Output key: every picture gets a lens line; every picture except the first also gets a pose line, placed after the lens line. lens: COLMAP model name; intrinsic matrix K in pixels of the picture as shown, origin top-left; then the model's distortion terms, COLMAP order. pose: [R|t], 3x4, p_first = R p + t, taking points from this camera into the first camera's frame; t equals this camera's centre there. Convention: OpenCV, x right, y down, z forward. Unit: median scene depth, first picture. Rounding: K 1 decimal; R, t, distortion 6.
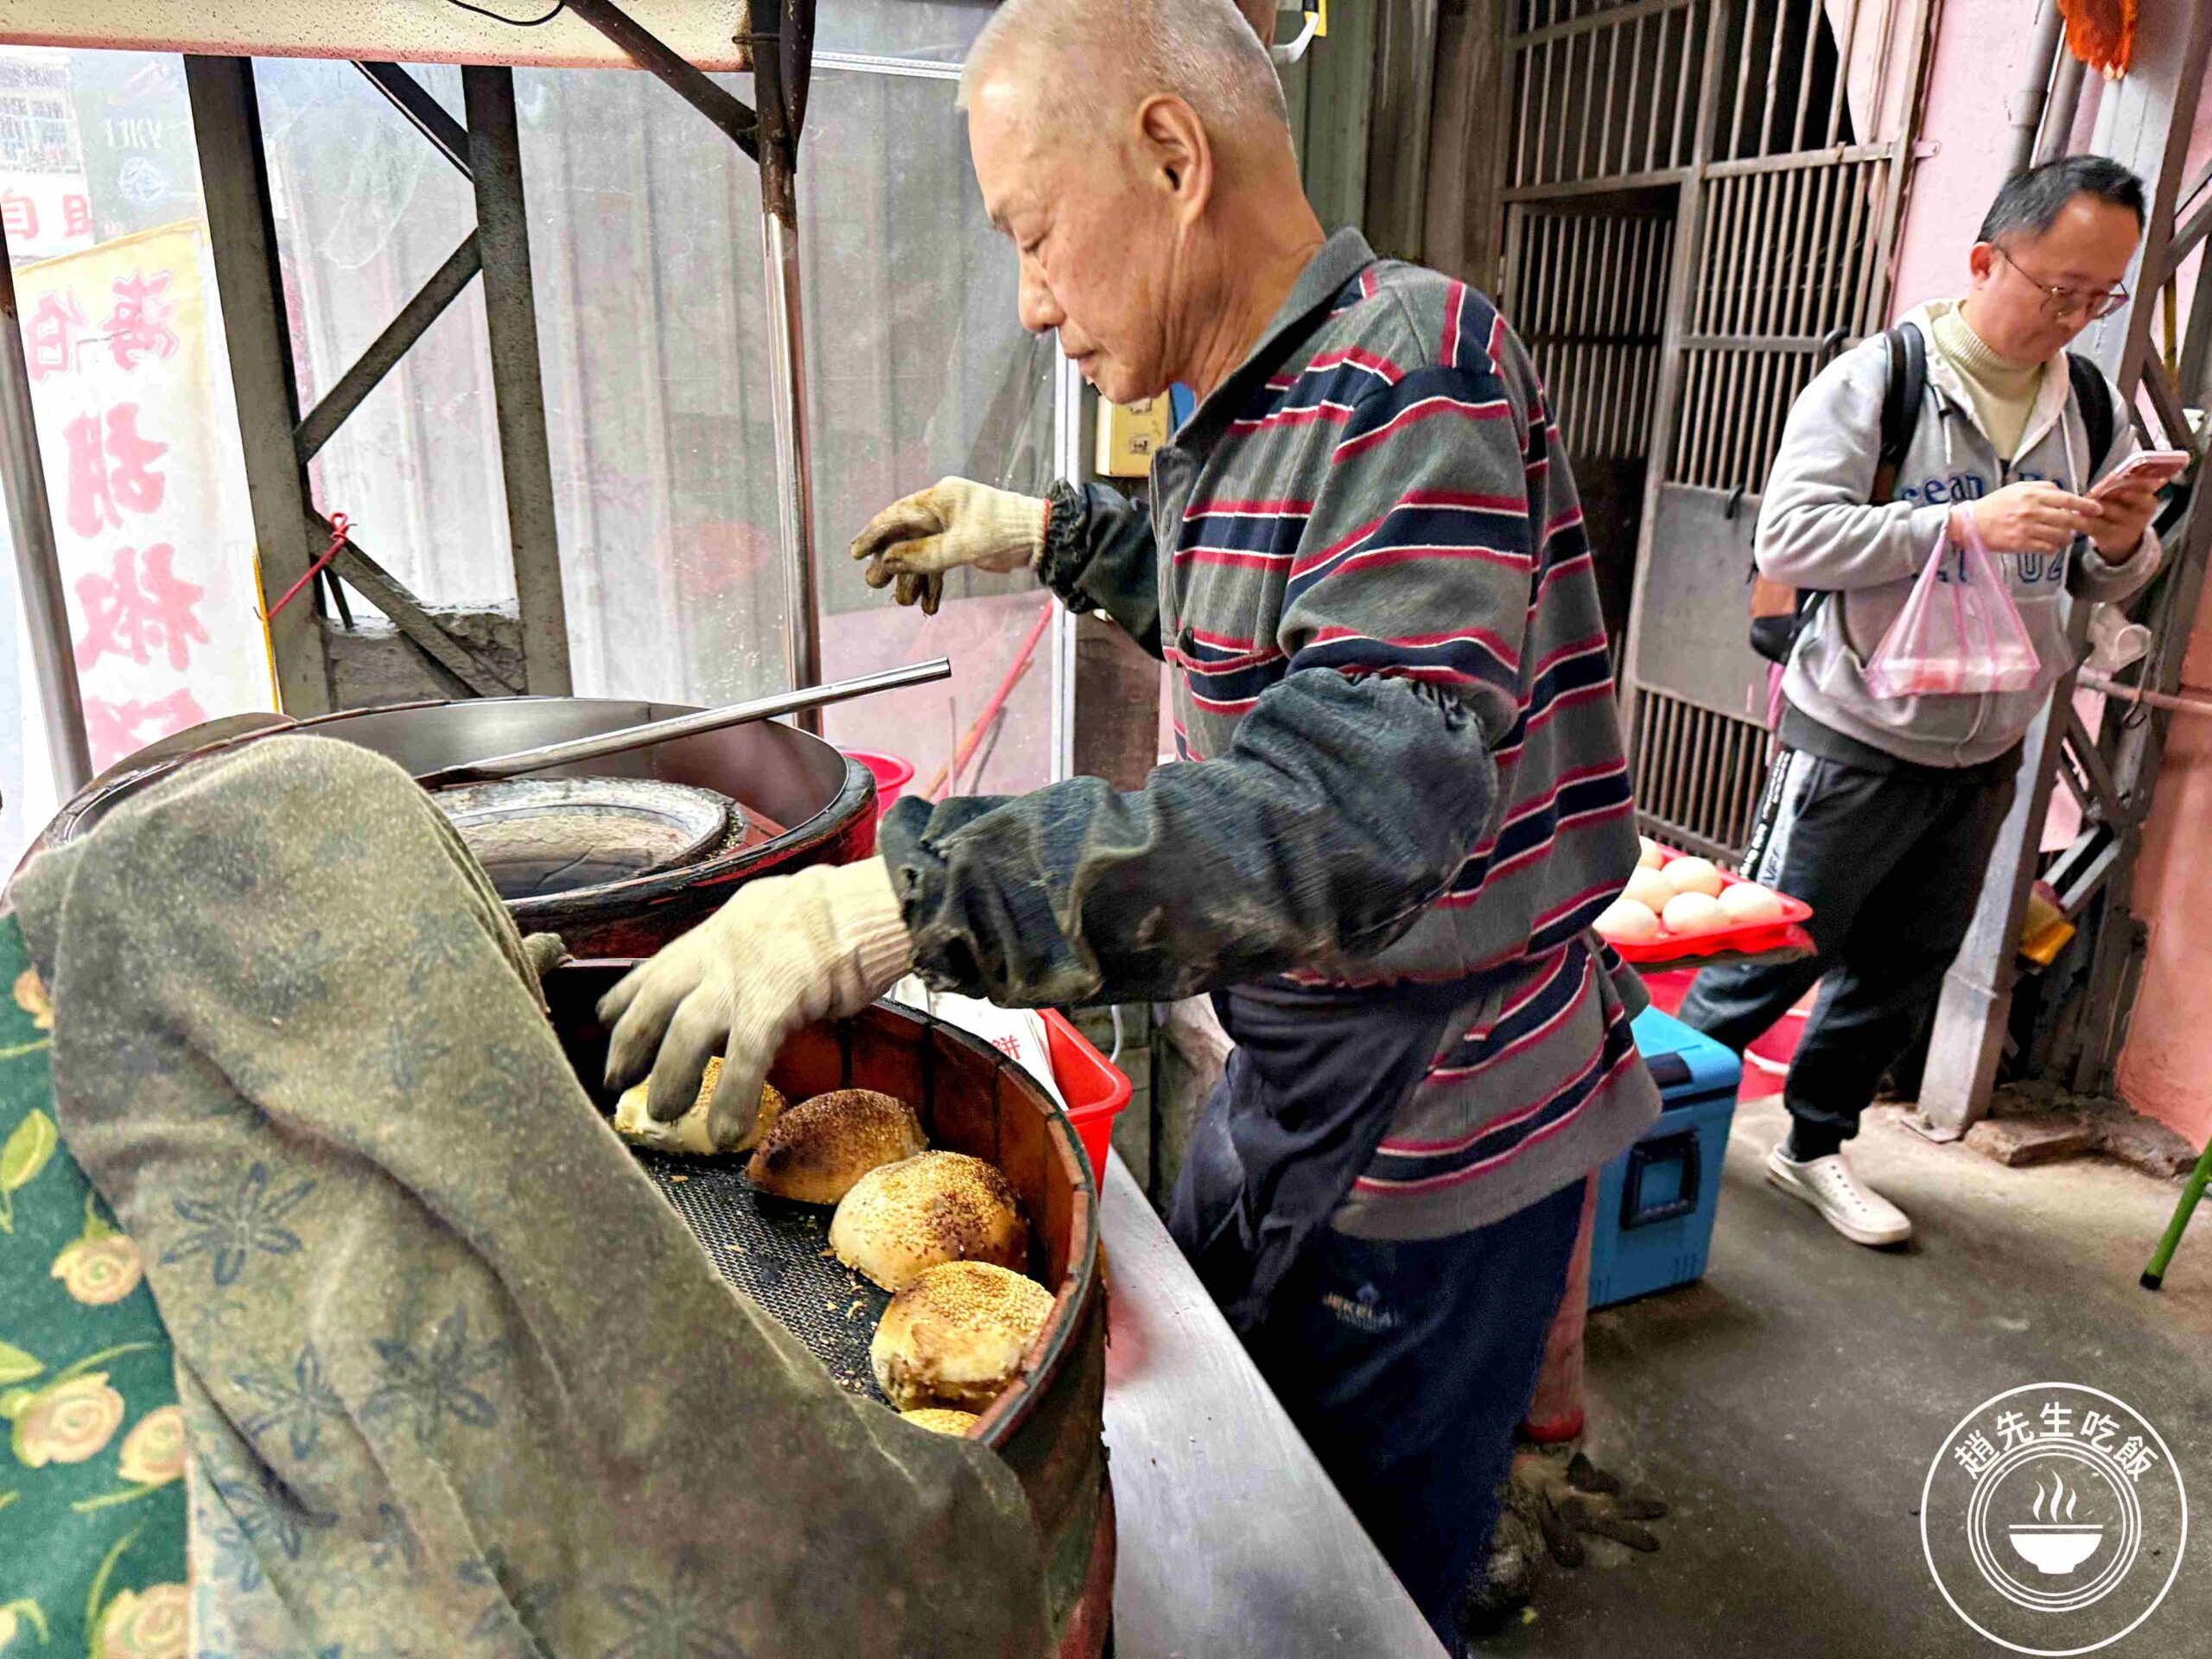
lens RADIAL K [[1566.0, 0, 1099.4], [0, 1566.0, 854.9], [0, 0, 1]] dist [0.075260, -0.081303]
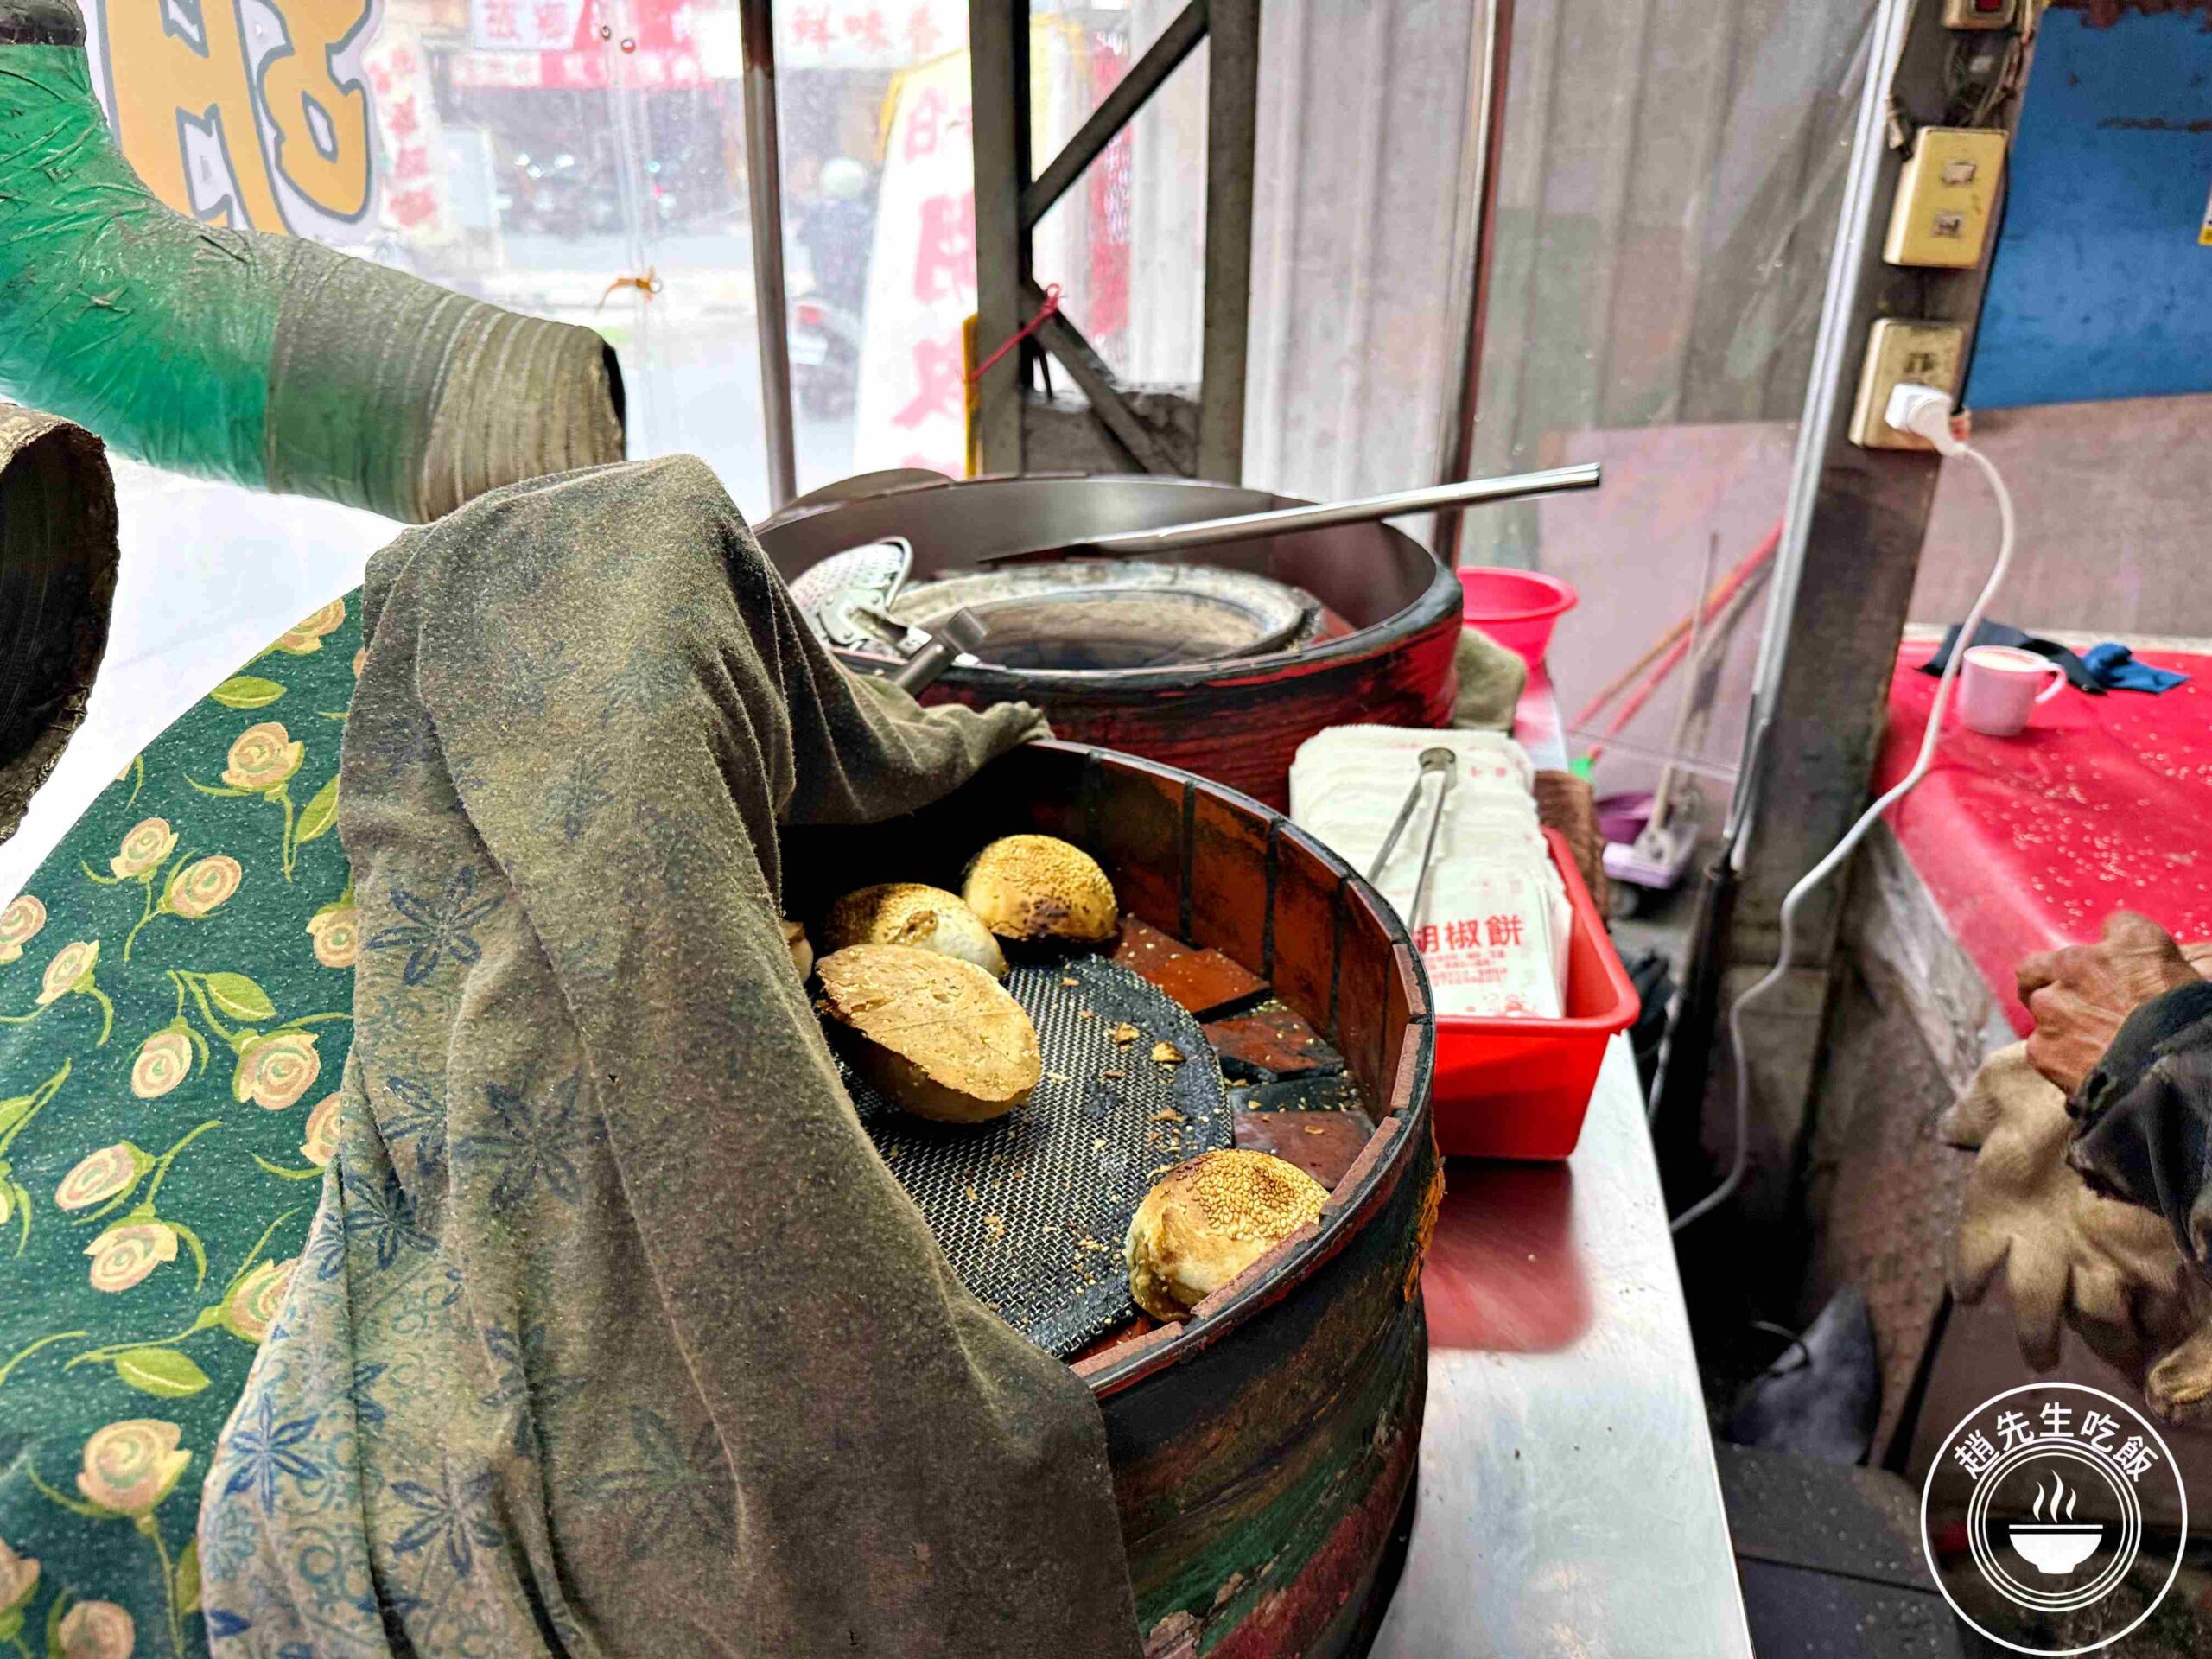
lens RADIAL K [[1566.0, 0, 1099.4], [0, 1566.0, 854.9], [0, 0, 1]] dist [0.075260, -0.081303]
pose [[0.880118, 0.193777, -0.433409, 0.077936], [-0.145542, 0.979080, 0.142196, -0.003138], [0.451897, -0.062070, 0.889908, 0.098600]]
